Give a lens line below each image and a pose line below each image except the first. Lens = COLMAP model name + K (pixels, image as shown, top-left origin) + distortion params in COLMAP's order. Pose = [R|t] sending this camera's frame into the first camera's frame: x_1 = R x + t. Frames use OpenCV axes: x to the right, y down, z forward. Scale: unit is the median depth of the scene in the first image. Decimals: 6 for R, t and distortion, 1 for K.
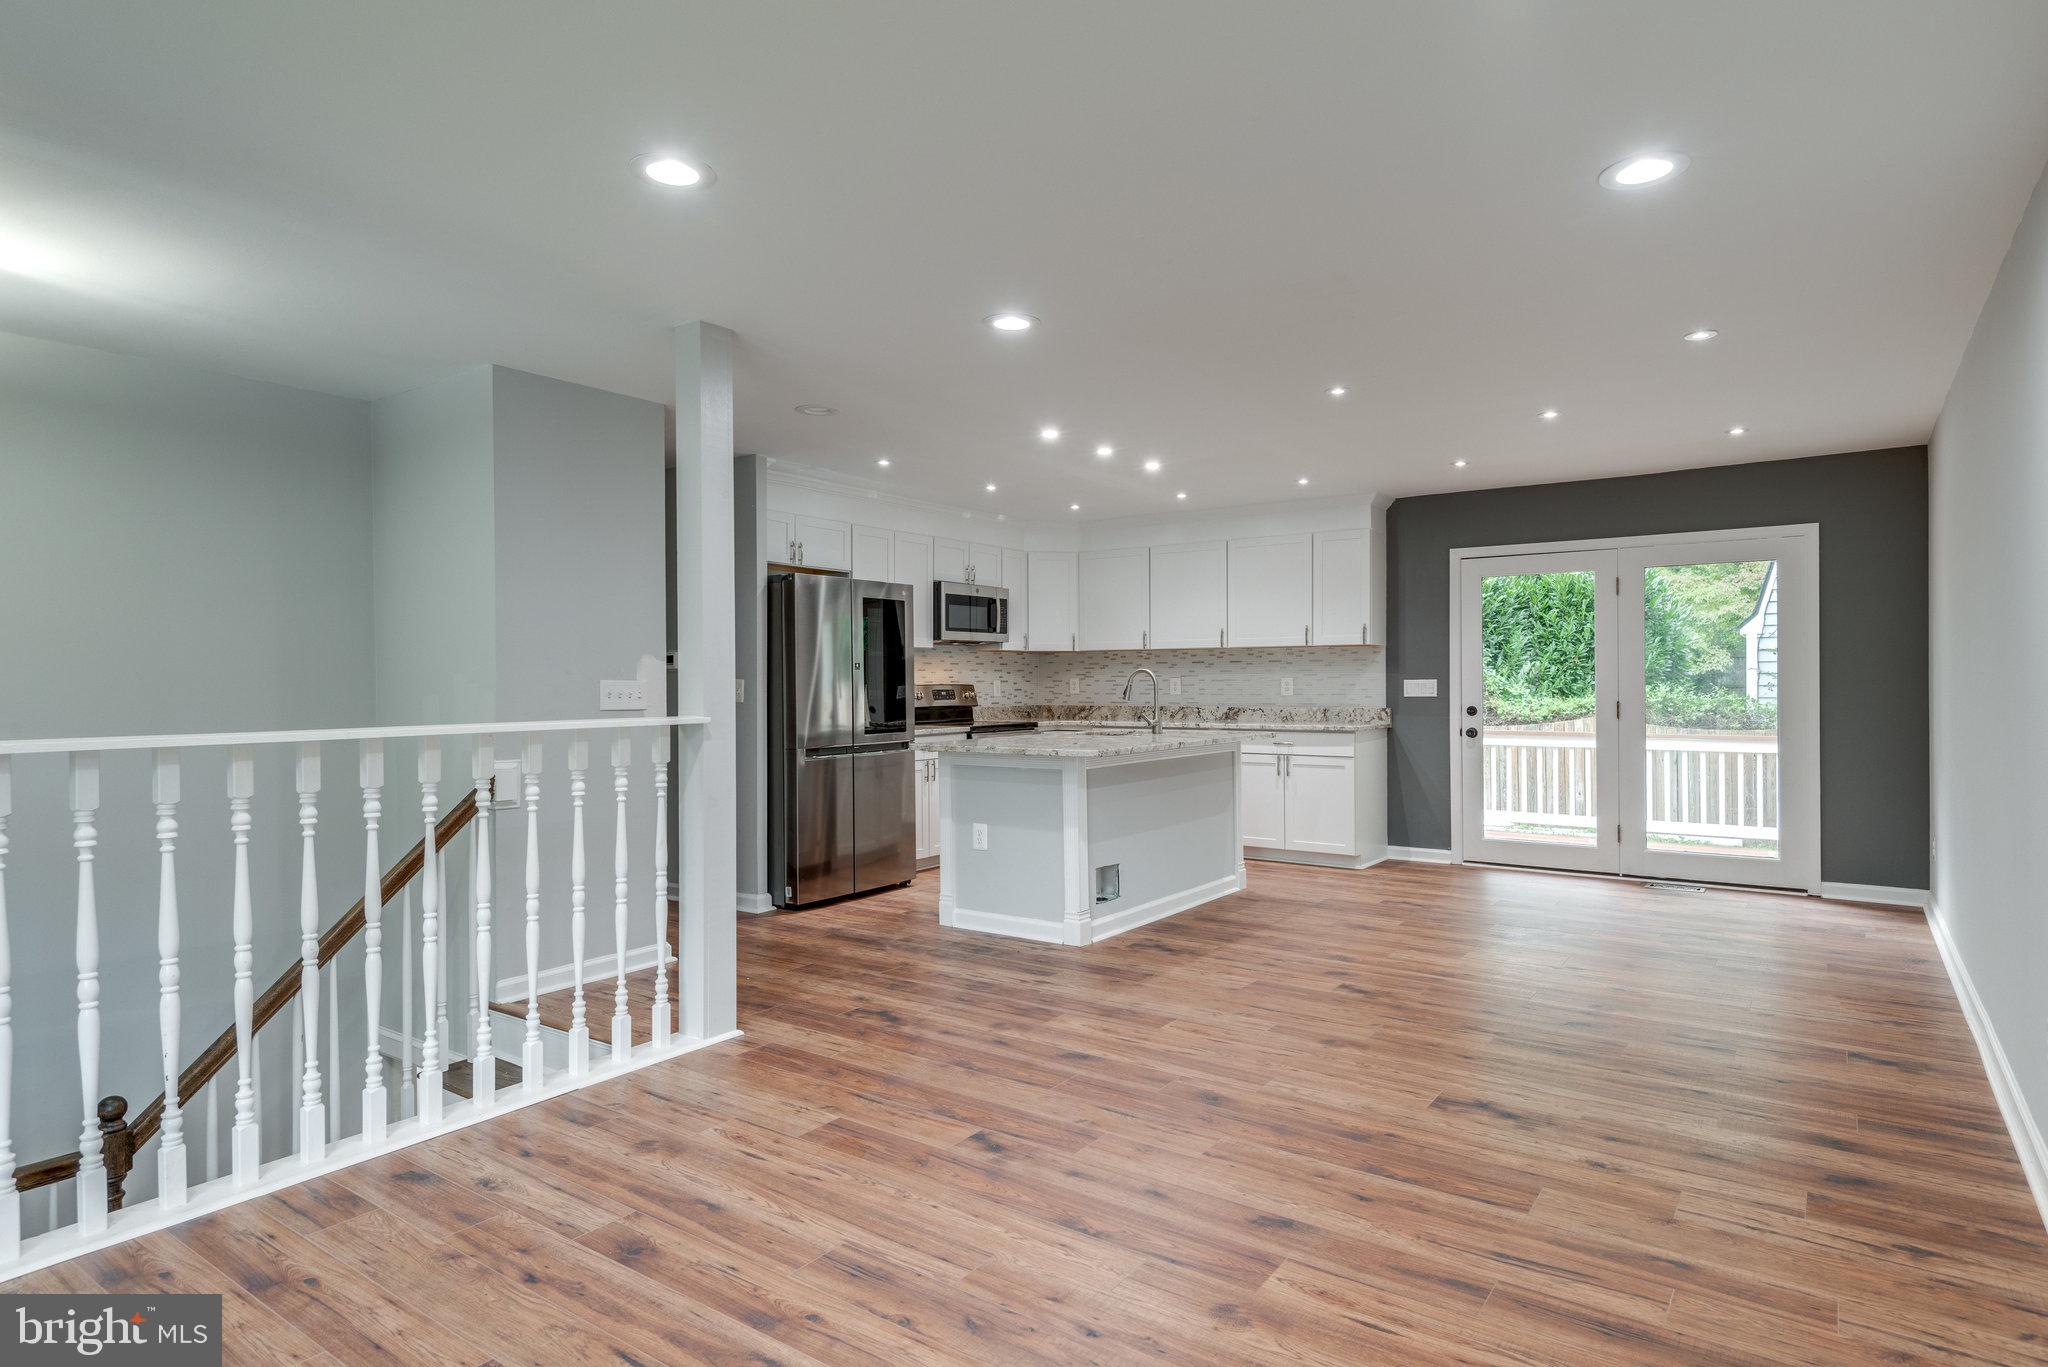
lens RADIAL K [[1097.6, 0, 974.7], [0, 1097.6, 686.0], [0, 0, 1]] dist [0.022048, -0.014358]
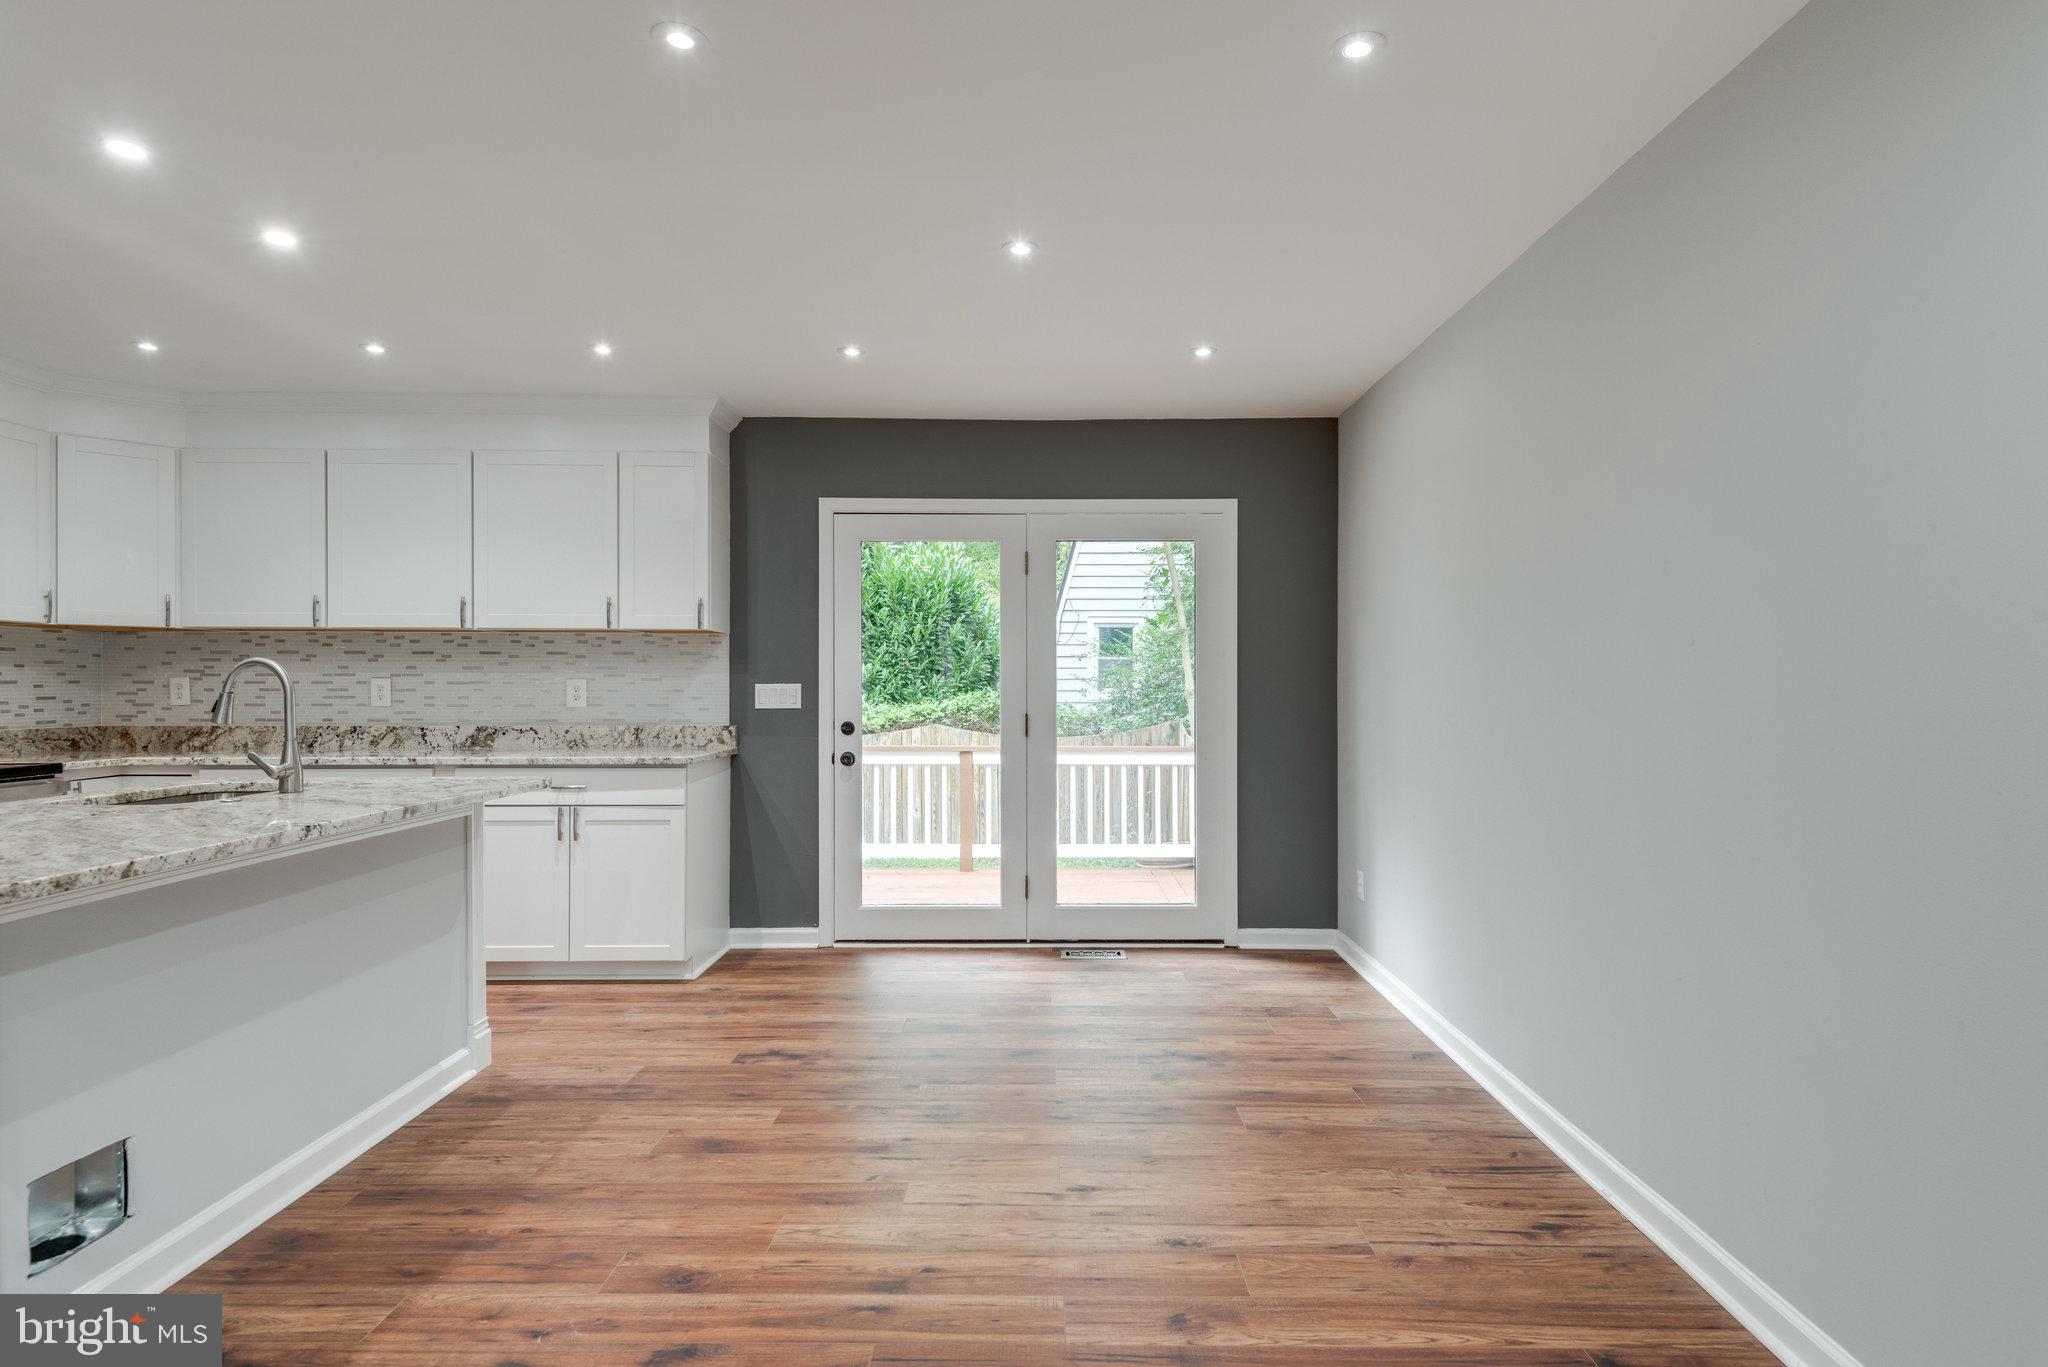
lens RADIAL K [[1097.6, 0, 1046.3], [0, 1097.6, 685.5], [0, 0, 1]] dist [0.022048, -0.014358]
pose [[0.783264, 0.004820, 0.621670, 0.106544], [-0.003151, 0.999988, -0.003783, -0.002653], [-0.621681, 0.001004, 0.783270, 0.350853]]
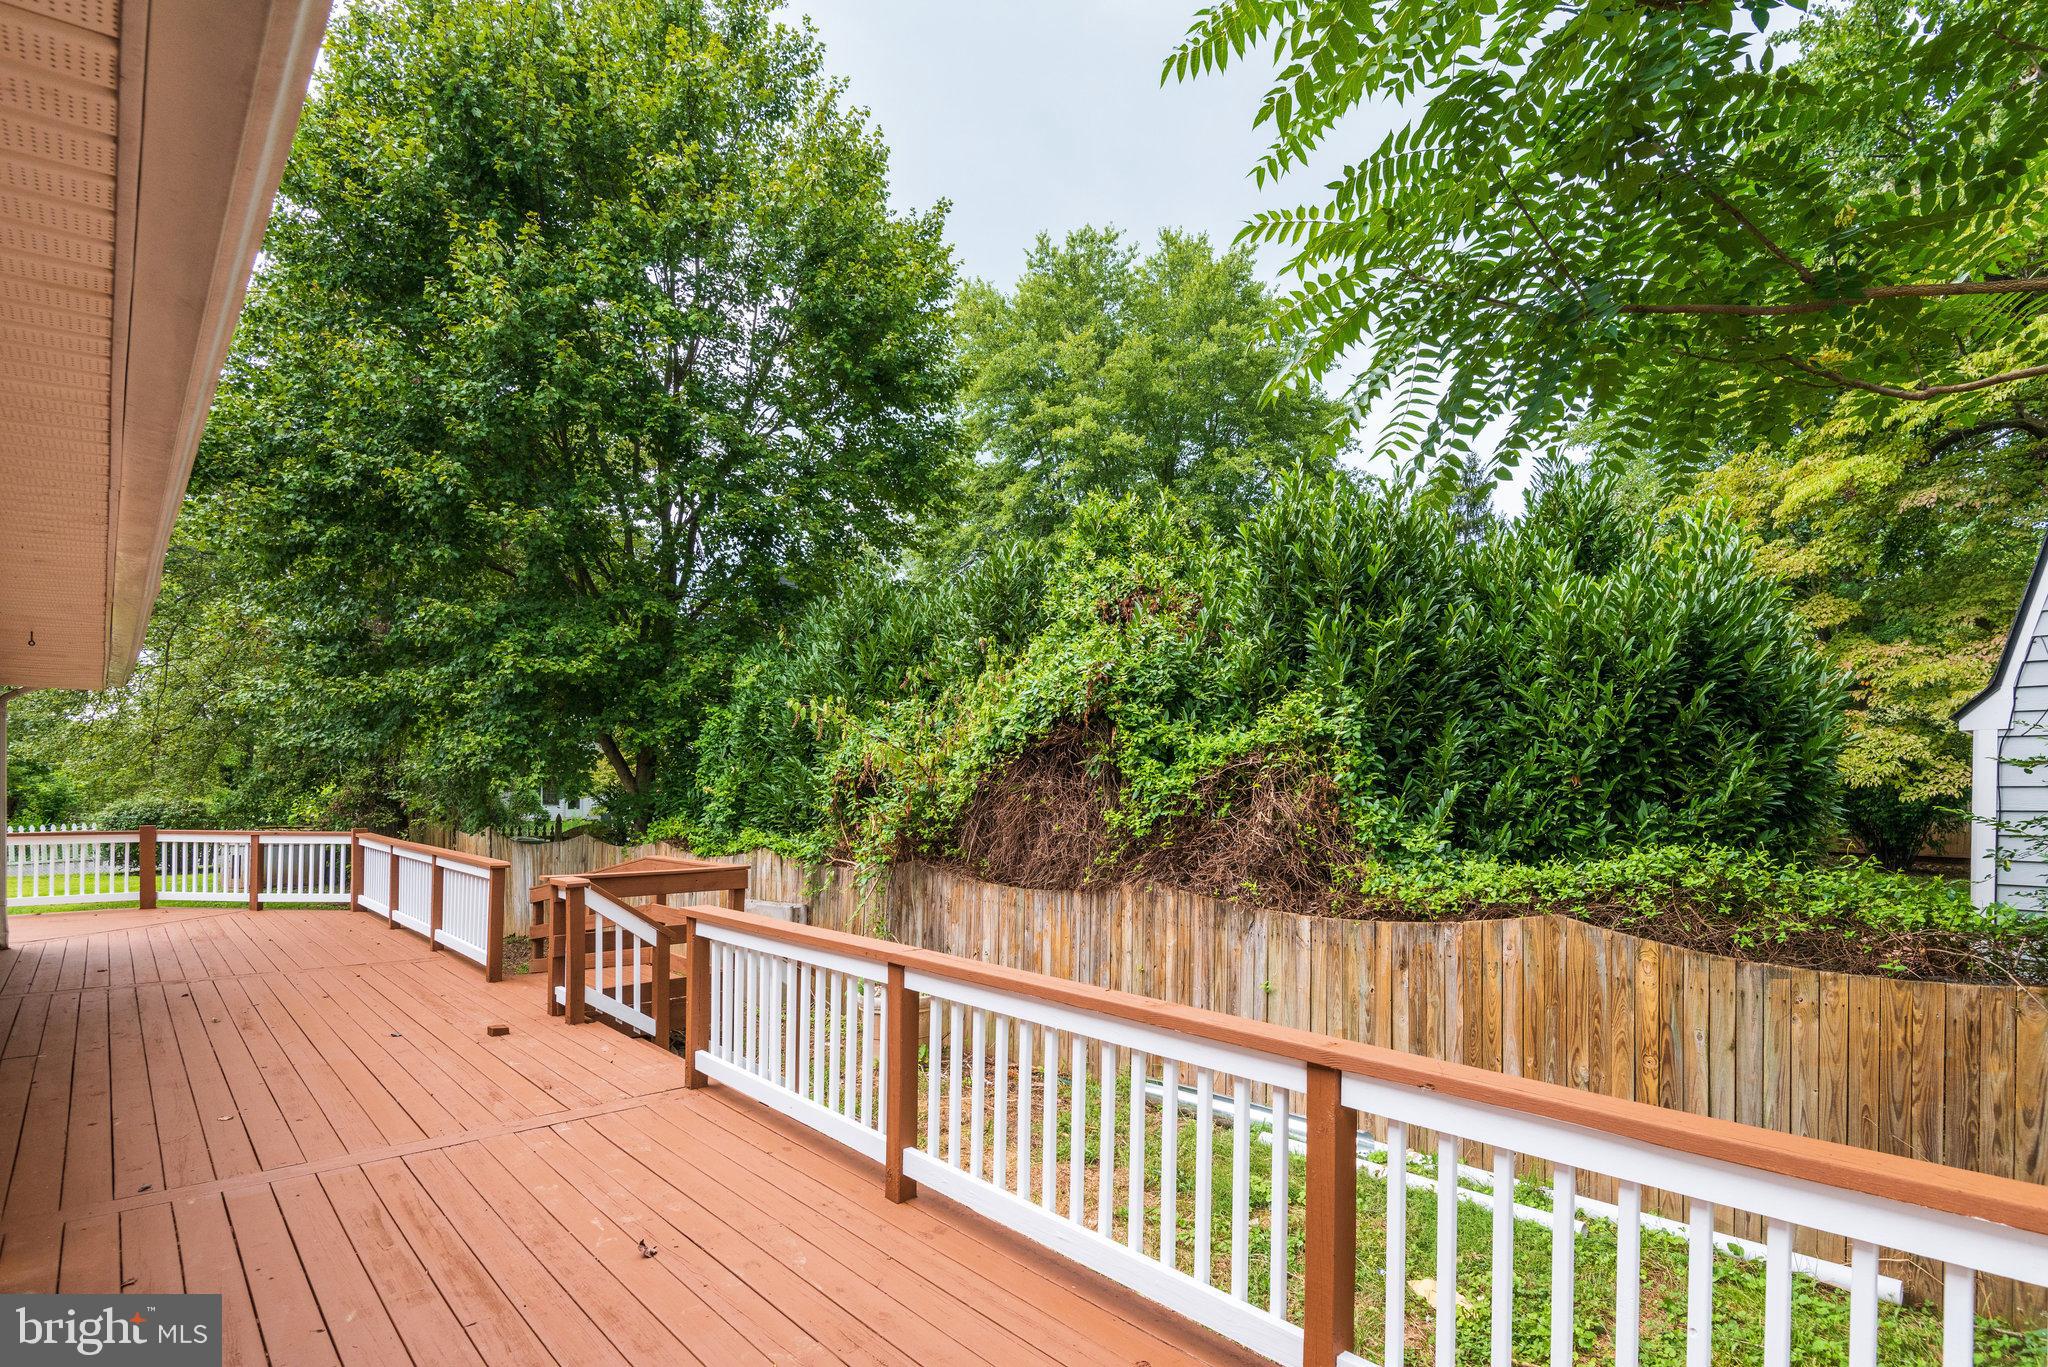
lens RADIAL K [[1020.4, 0, 1039.5], [0, 1020.4, 783.8], [0, 0, 1]] dist [-0.000343, -0.000081]
pose [[0.986370, 0.010428, -0.164211, 0.676760], [-0.011714, 0.999908, -0.006863, -0.028003], [0.164125, 0.008693, 0.986401, 0.905451]]
